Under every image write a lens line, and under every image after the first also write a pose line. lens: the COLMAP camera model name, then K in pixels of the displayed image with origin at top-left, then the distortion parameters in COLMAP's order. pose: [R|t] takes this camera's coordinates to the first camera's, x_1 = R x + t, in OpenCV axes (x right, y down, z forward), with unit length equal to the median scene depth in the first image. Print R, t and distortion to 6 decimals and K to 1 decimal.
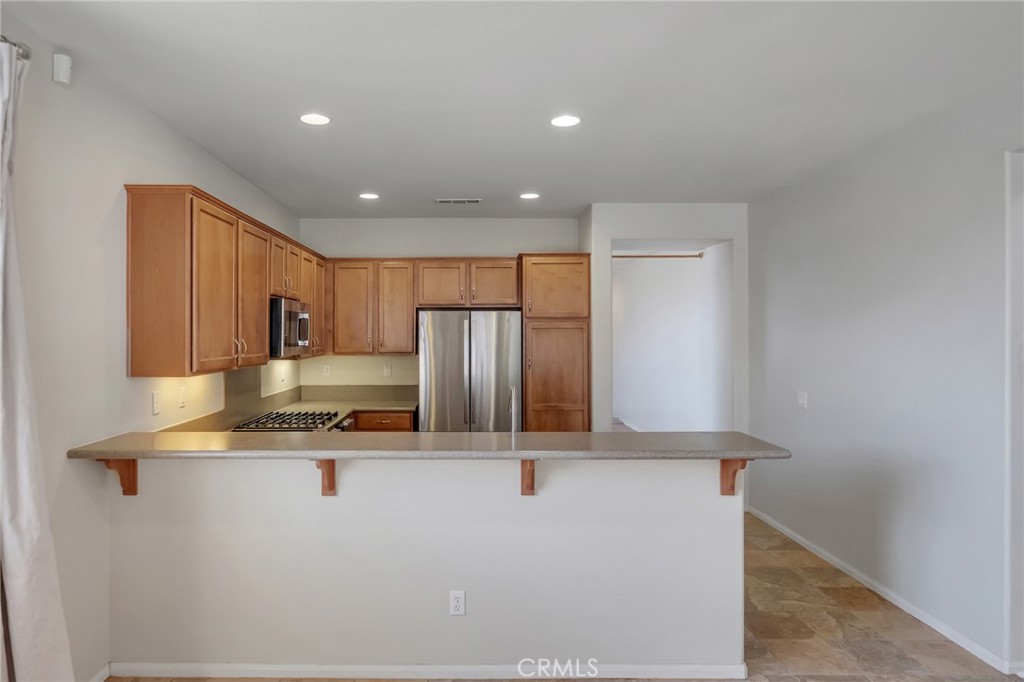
lens RADIAL K [[638.5, 0, 512.0], [0, 638.5, 341.0], [0, 0, 1]] dist [0.003993, -0.002119]
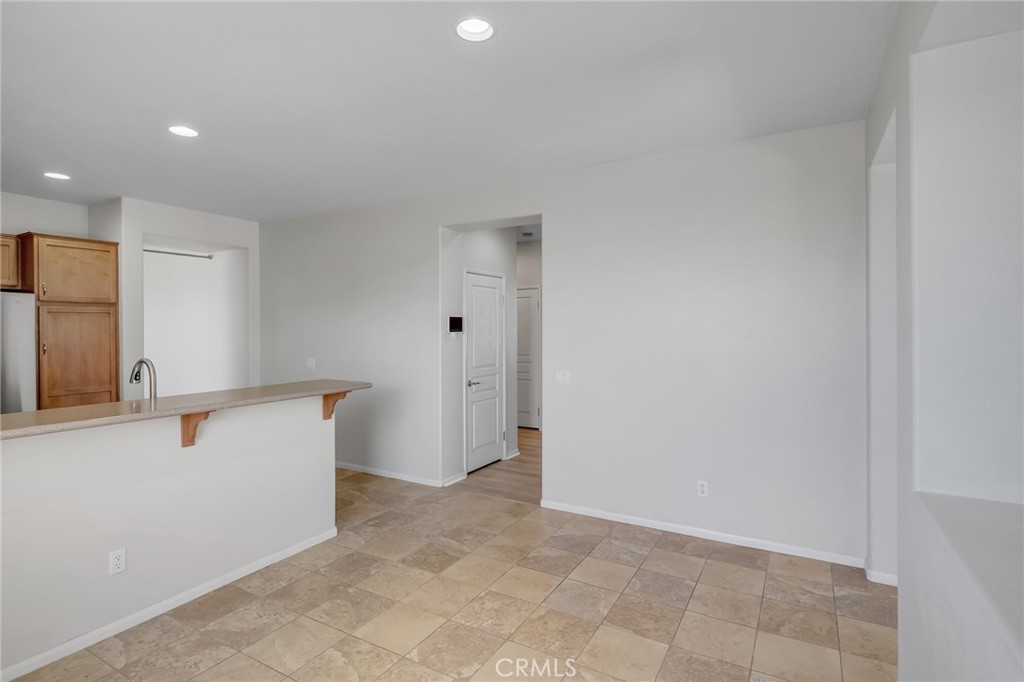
lens RADIAL K [[508.3, 0, 512.0], [0, 508.3, 341.0], [0, 0, 1]] dist [-0.002723, -0.001101]
pose [[0.498274, -0.023073, 0.866712, -0.289670], [0.018166, 0.999704, 0.016169, 0.024997], [-0.866829, 0.007688, 0.498546, 0.005456]]
